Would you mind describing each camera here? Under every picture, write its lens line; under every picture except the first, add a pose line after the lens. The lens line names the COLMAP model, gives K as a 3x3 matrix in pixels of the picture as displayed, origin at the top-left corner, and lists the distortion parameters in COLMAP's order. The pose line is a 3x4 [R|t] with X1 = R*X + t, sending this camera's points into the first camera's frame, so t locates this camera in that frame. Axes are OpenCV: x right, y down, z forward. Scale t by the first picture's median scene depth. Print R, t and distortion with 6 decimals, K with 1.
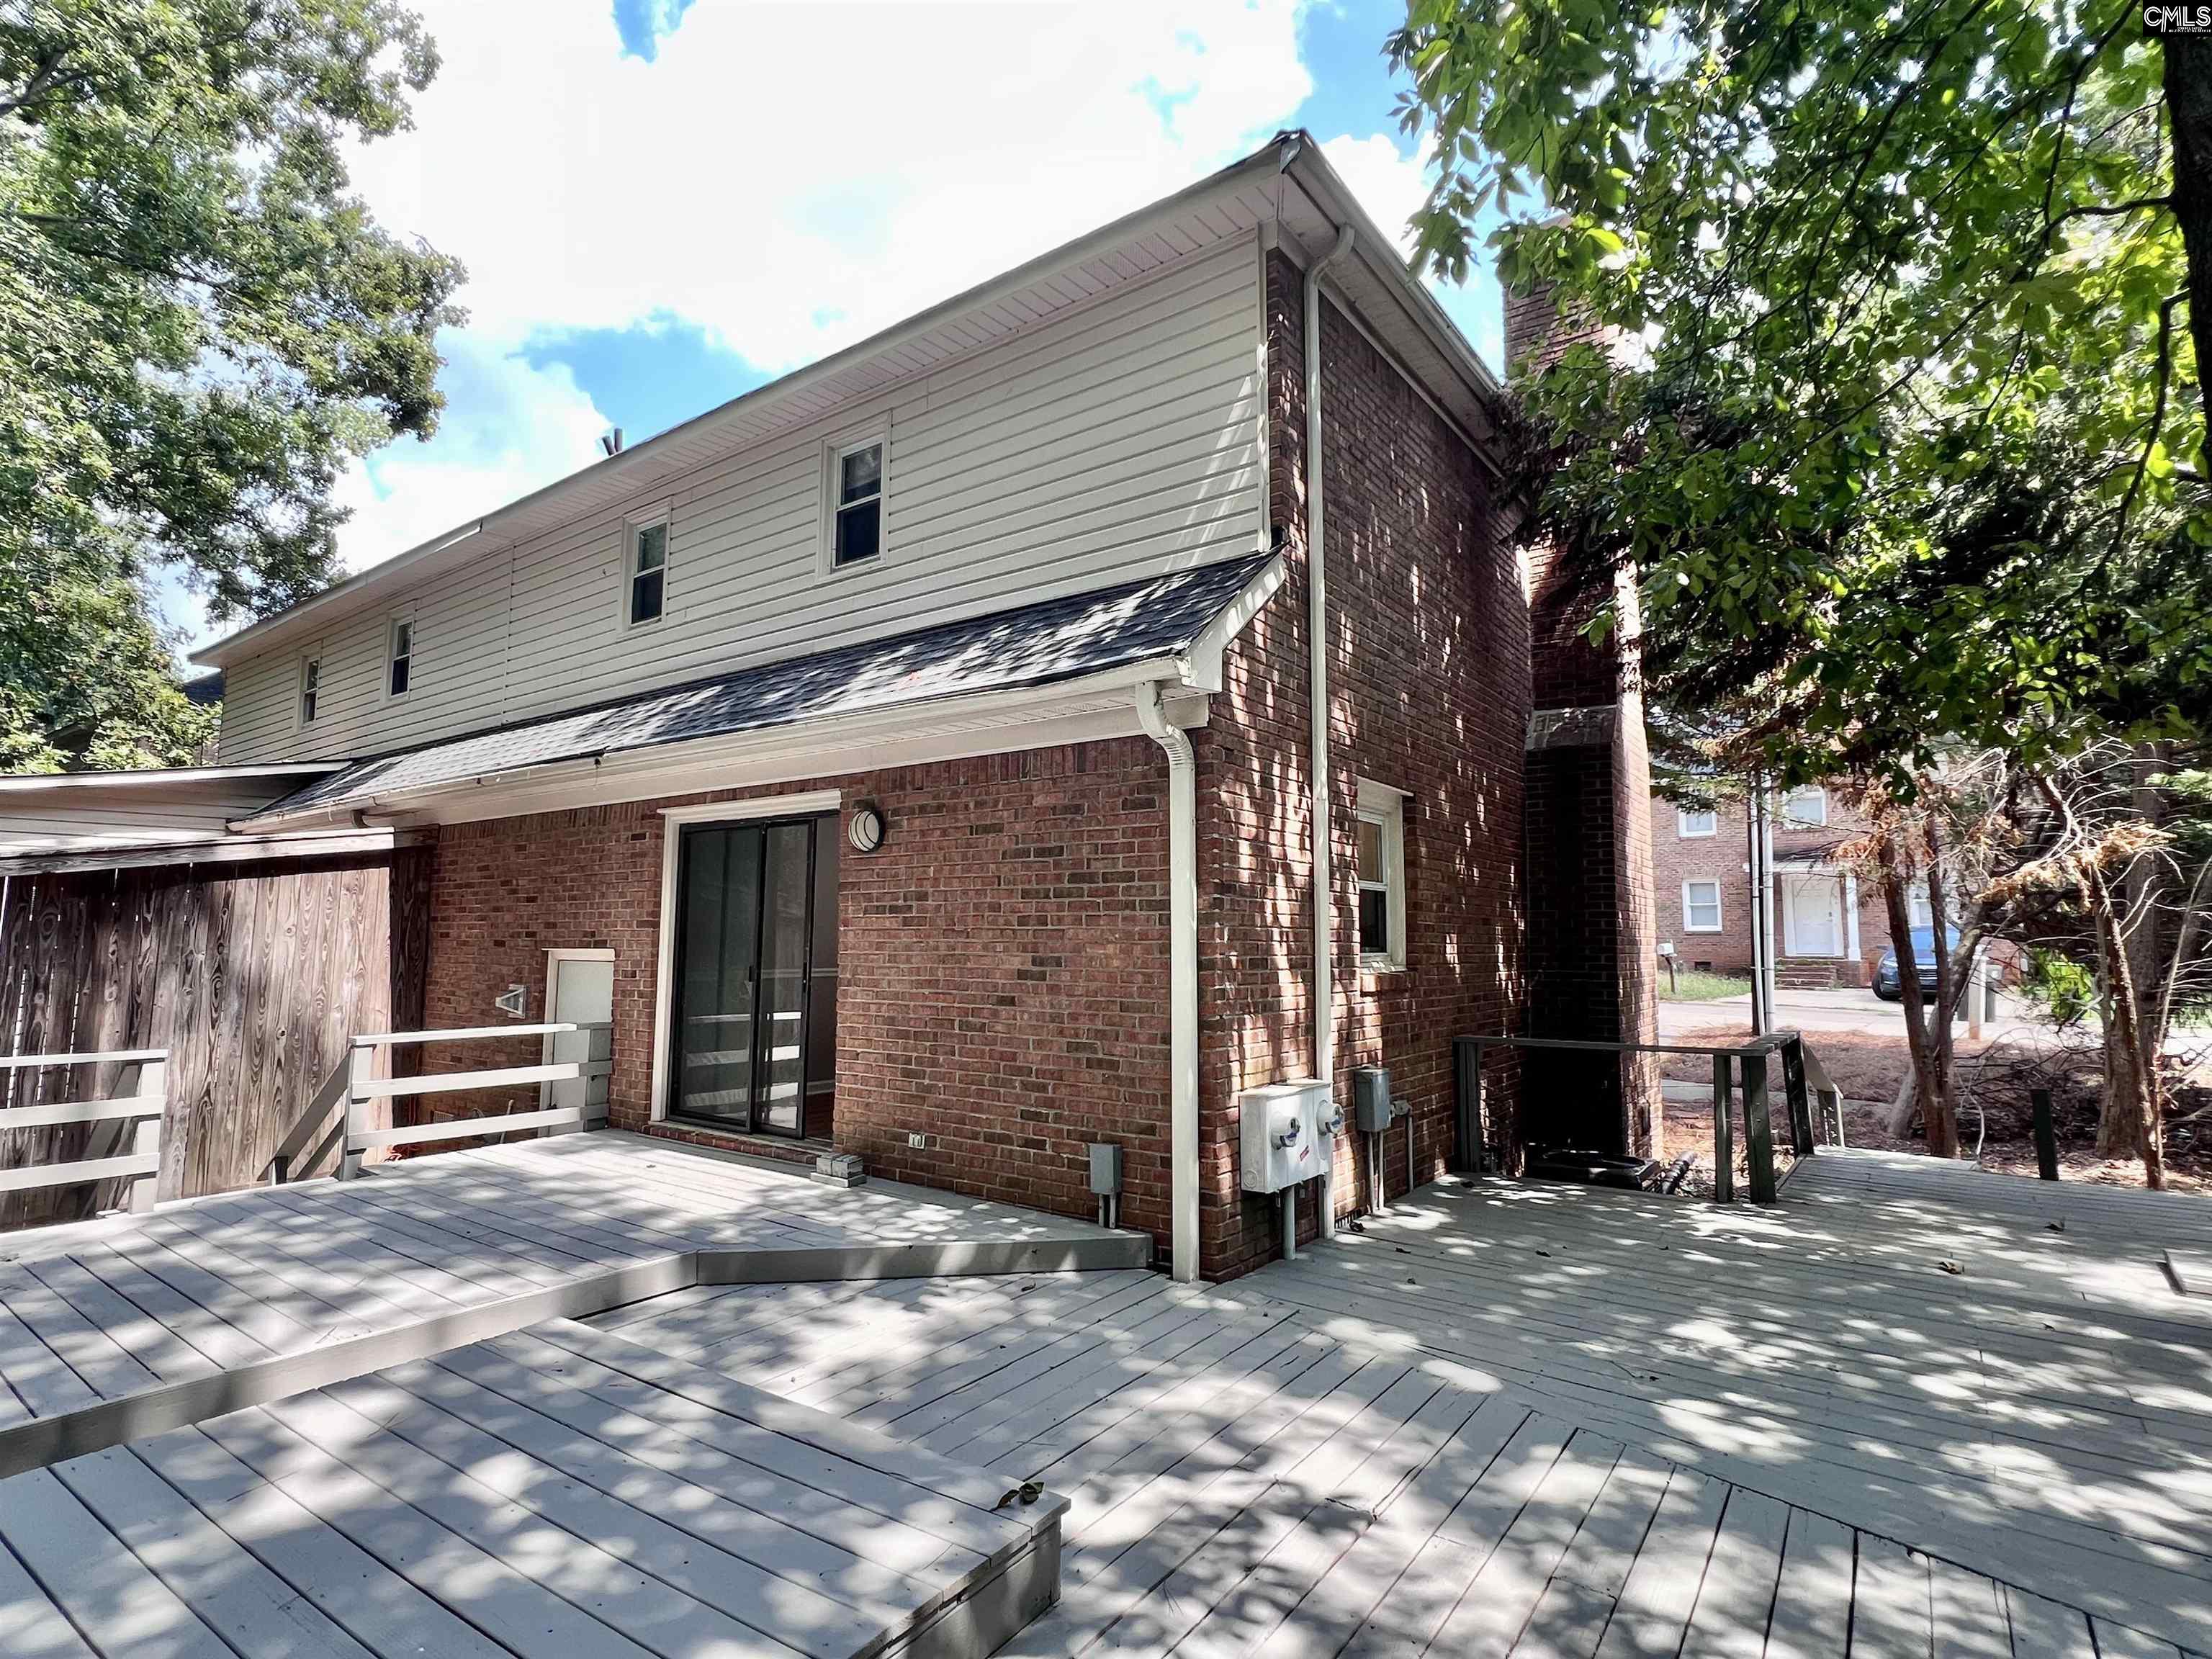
lens RADIAL K [[1111.9, 0, 1114.0], [0, 1111.9, 830.7], [0, 0, 1]] dist [-0.000778, 0.001932]
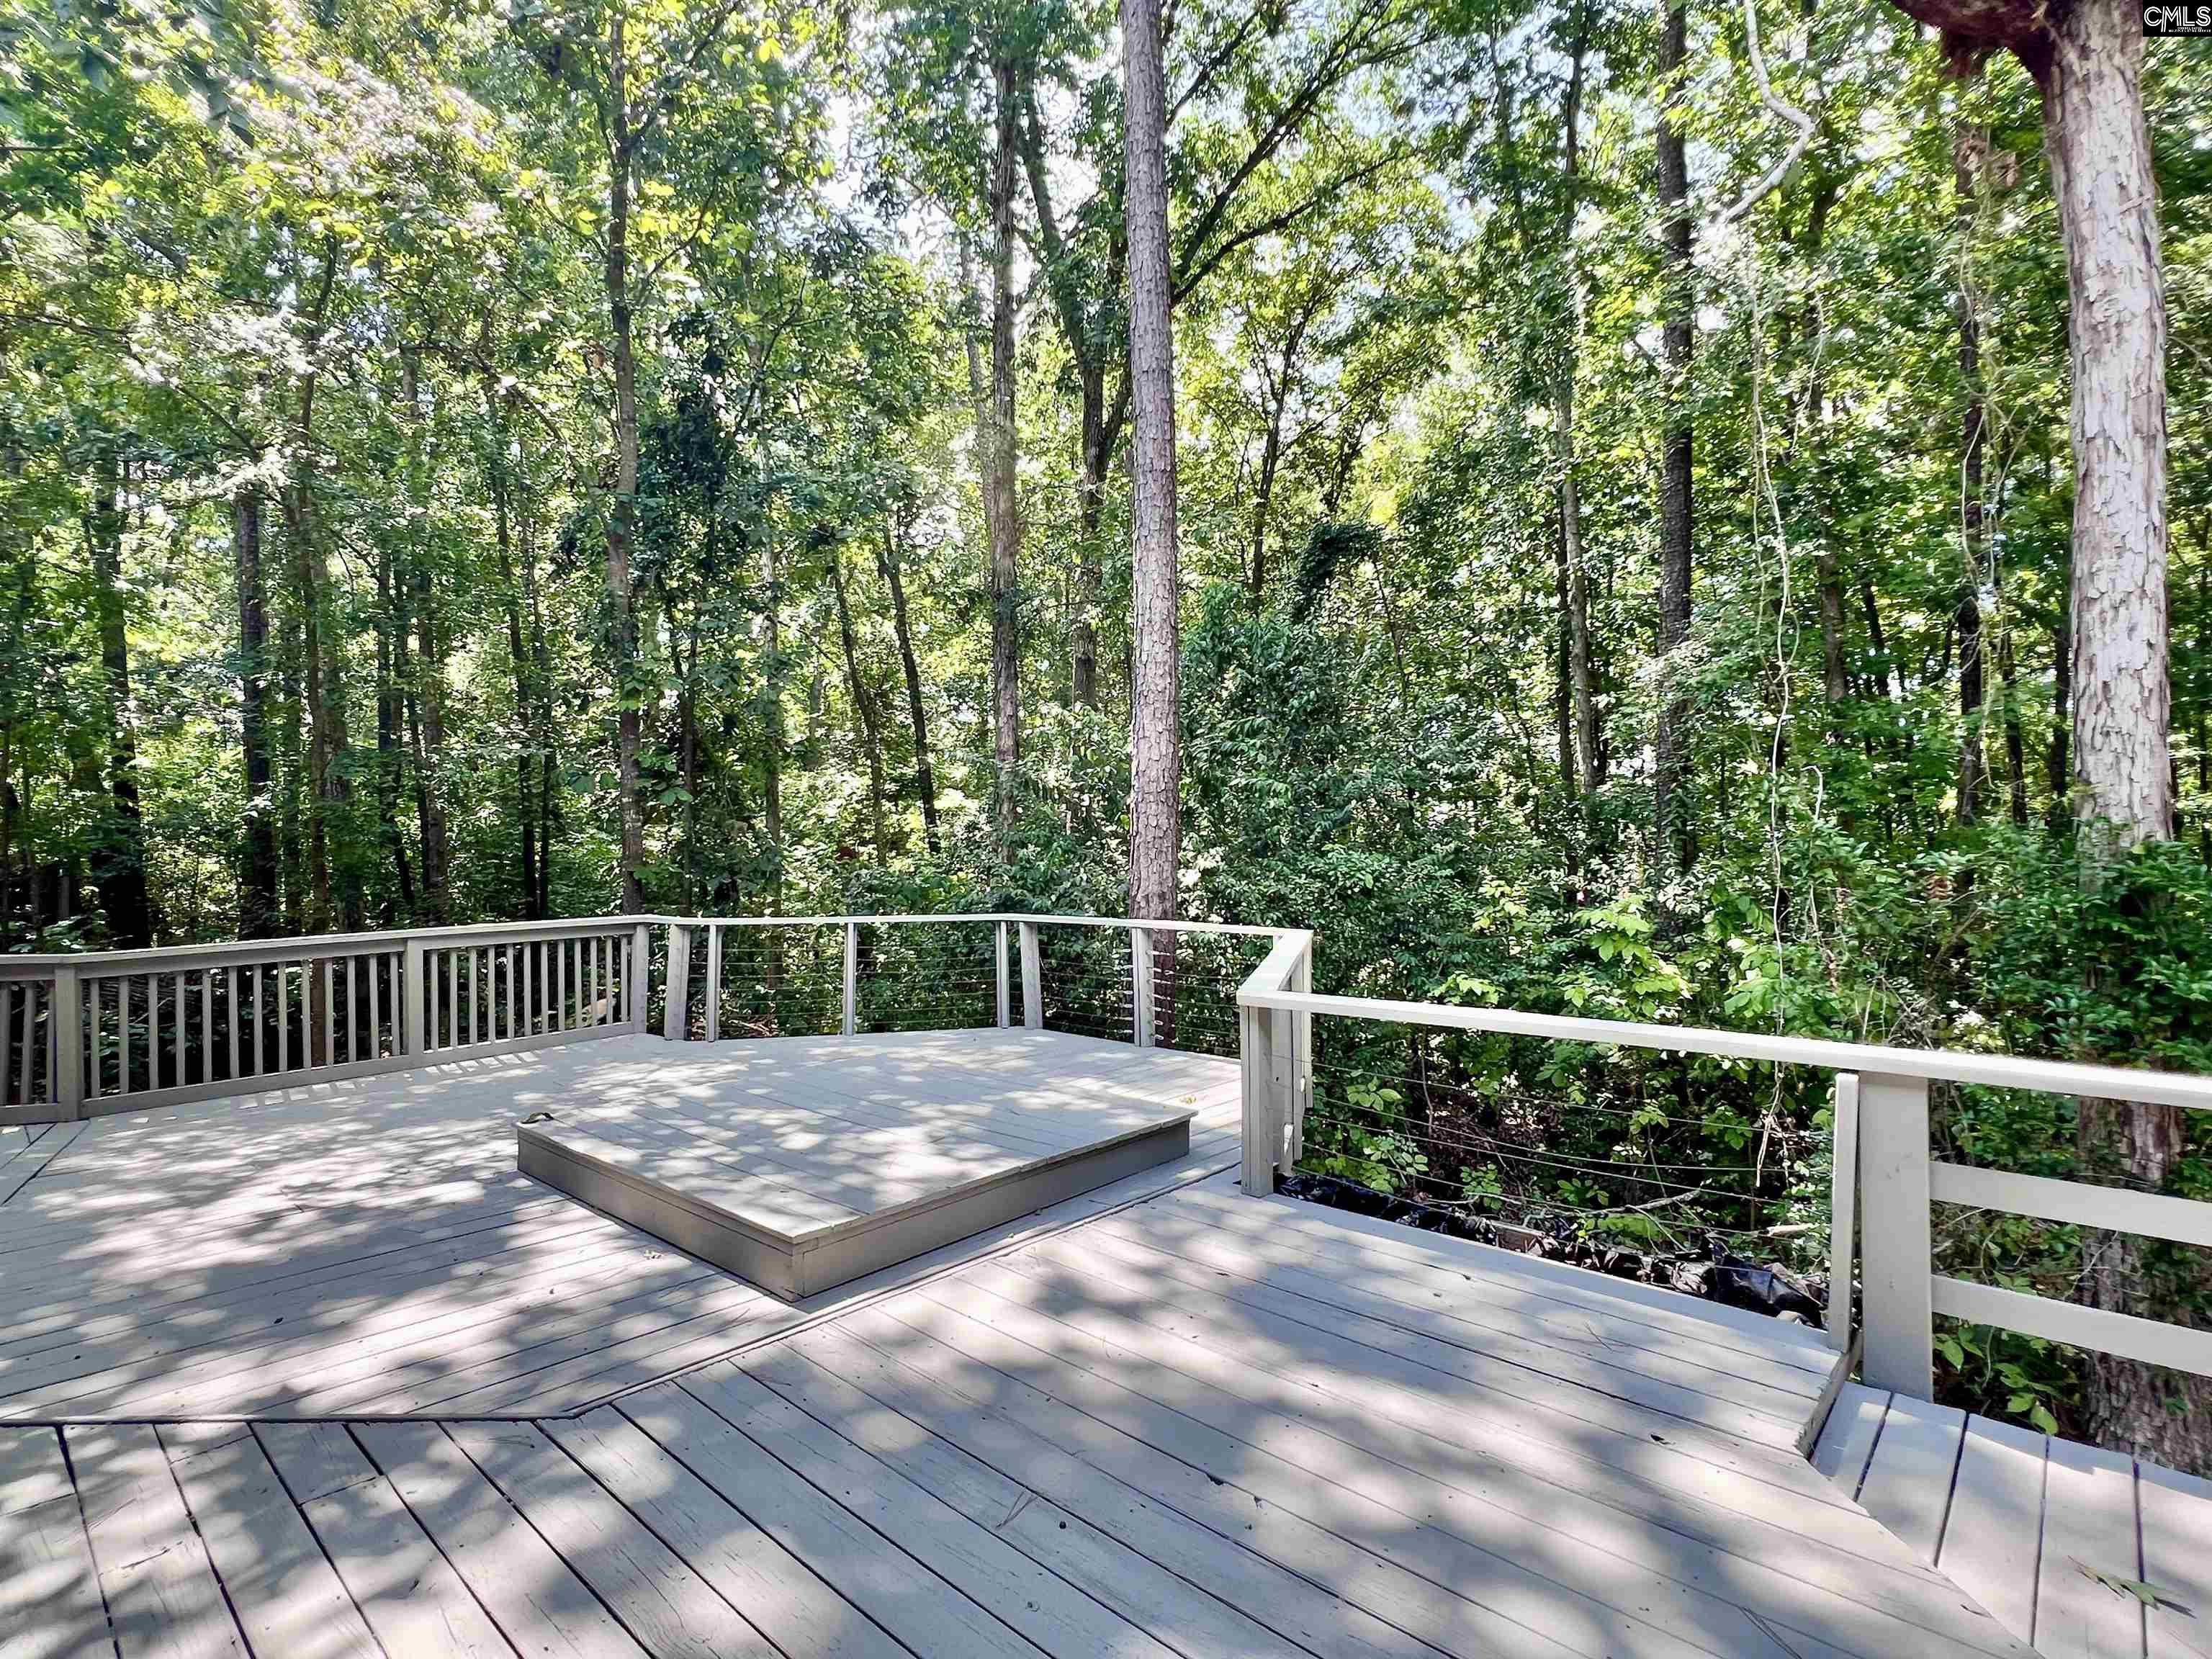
lens RADIAL K [[1111.9, 0, 1112.9], [0, 1111.9, 836.4], [0, 0, 1]] dist [-0.000778, 0.001932]
pose [[-0.992852, 0.000057, 0.119349, -1.127139], [-0.011481, 0.995316, -0.095986, 0.244513], [-0.118795, -0.096670, -0.988202, 2.445898]]
